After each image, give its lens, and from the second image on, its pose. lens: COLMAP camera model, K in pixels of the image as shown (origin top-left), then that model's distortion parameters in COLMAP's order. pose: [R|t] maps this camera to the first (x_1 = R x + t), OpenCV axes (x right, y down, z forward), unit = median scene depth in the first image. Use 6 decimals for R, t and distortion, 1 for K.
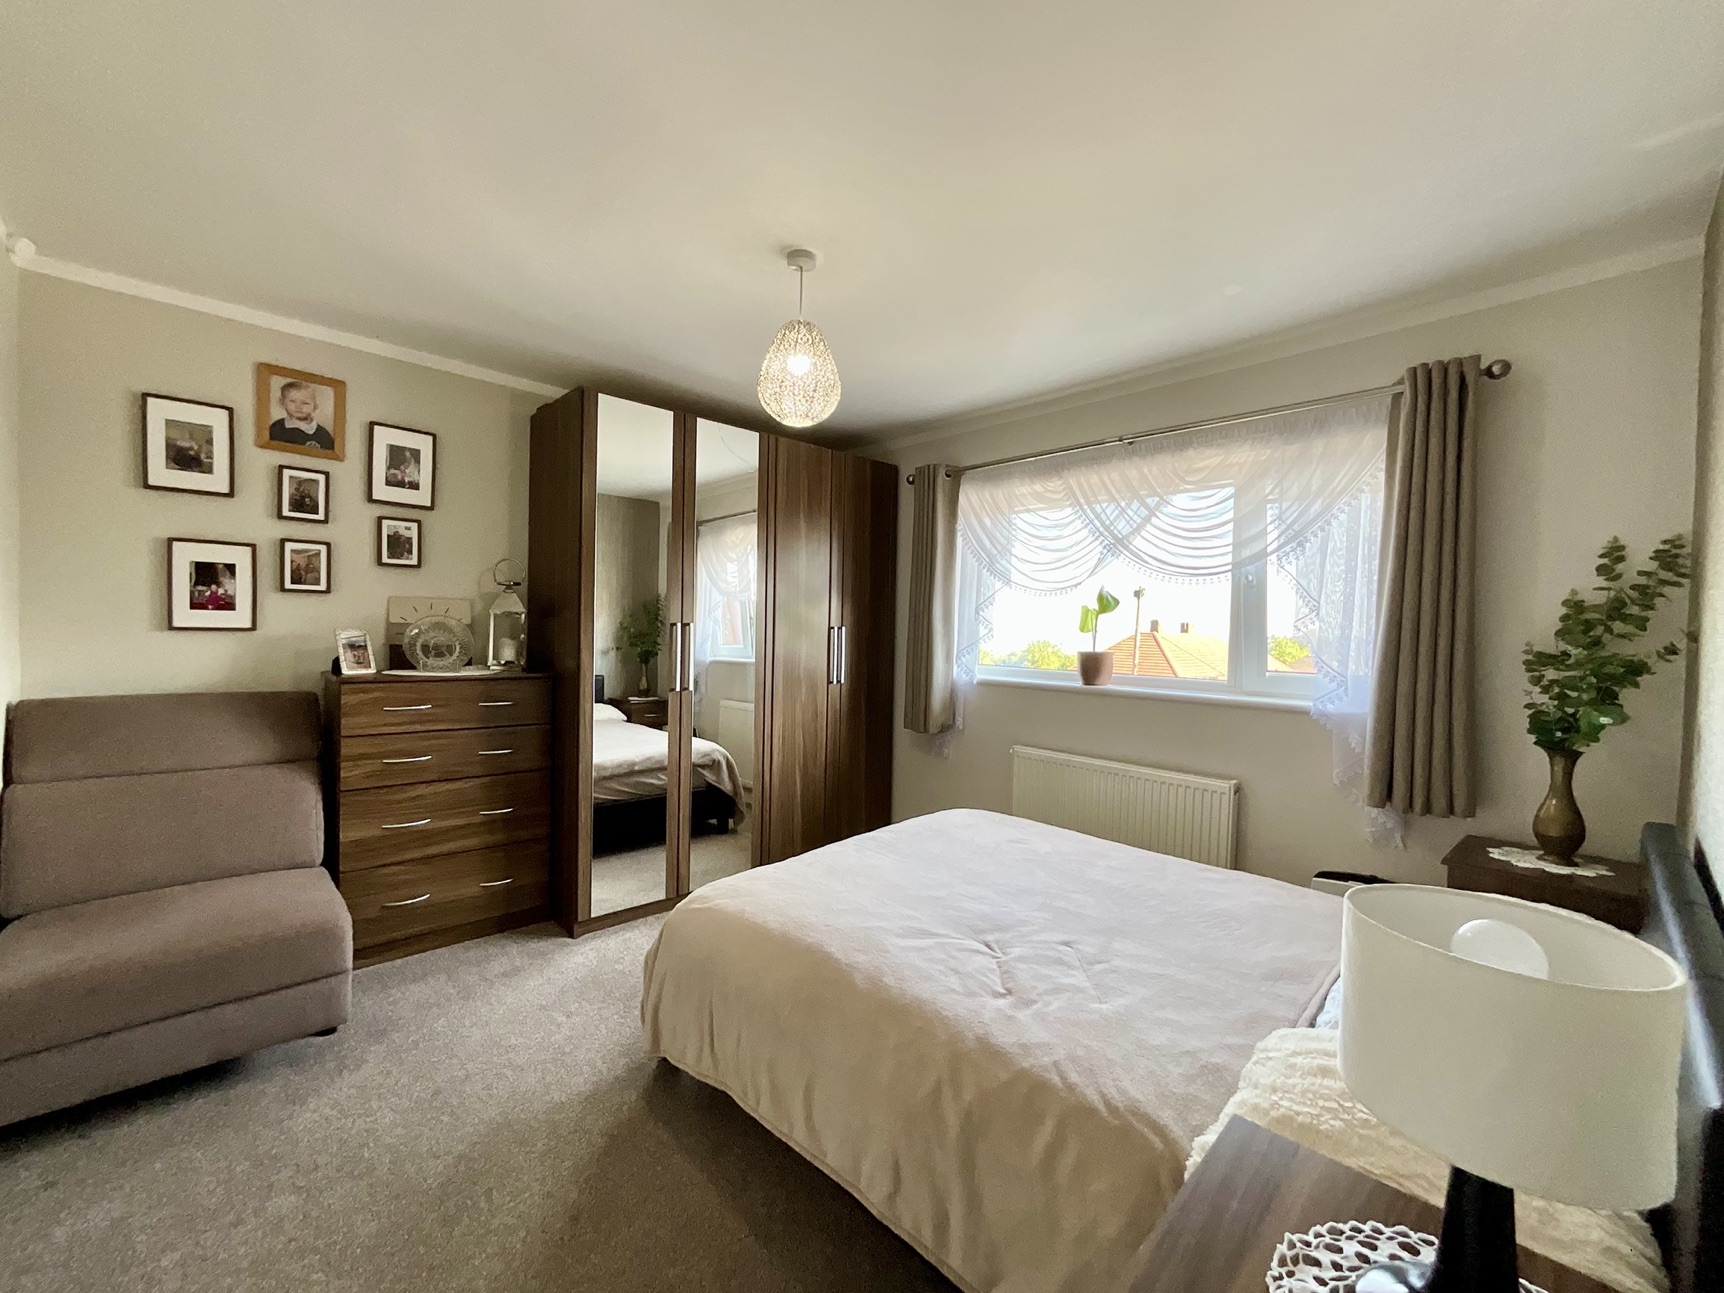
lens RADIAL K [[697.5, 0, 863.3], [0, 697.5, 646.7], [0, 0, 1]] dist [-0.001677, 0.000310]
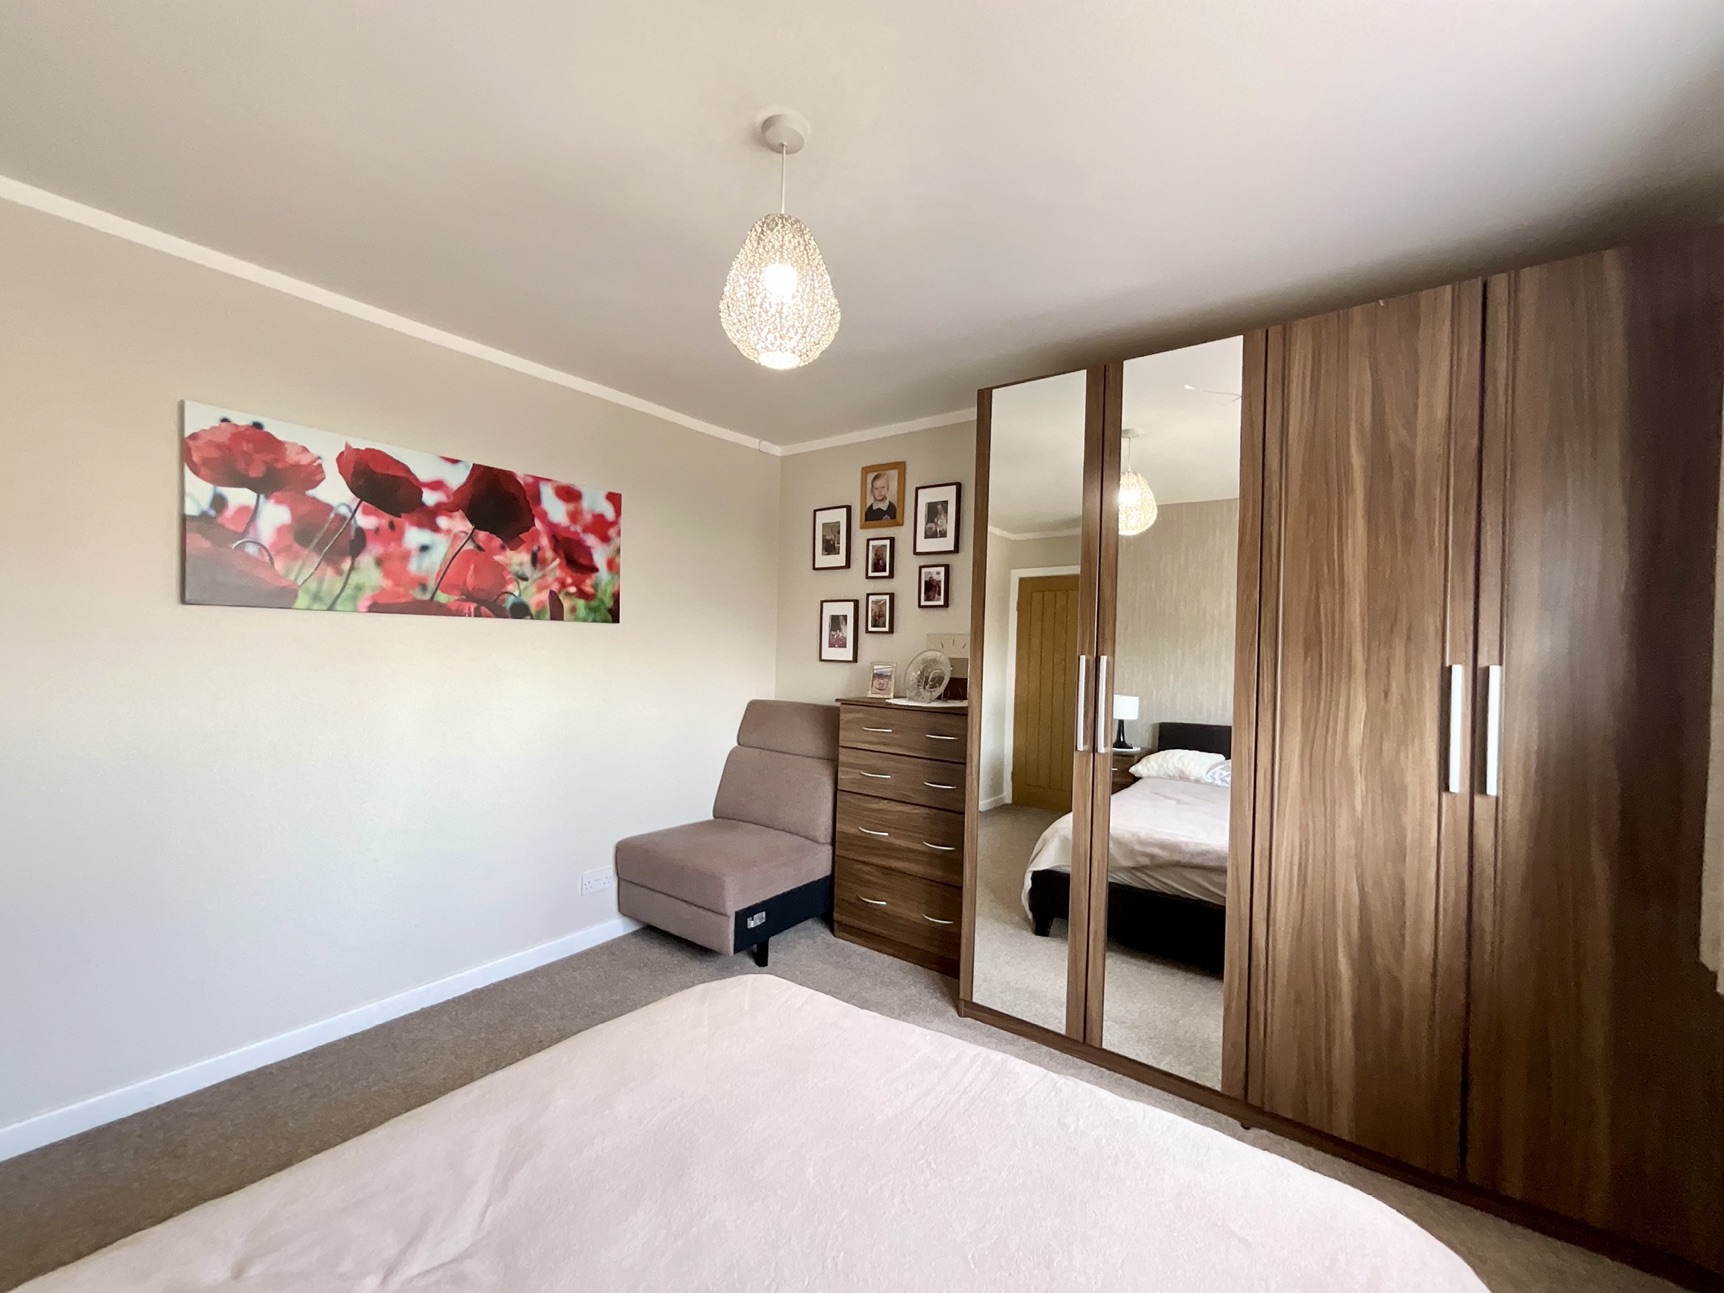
lens RADIAL K [[697.5, 0, 858.4], [0, 697.5, 649.5], [0, 0, 1]] dist [-0.001677, 0.000310]
pose [[0.181077, -0.019885, -0.983268, 0.457257], [-0.047699, 0.998441, -0.028976, -0.008941], [0.982312, 0.052148, 0.179846, 0.733390]]
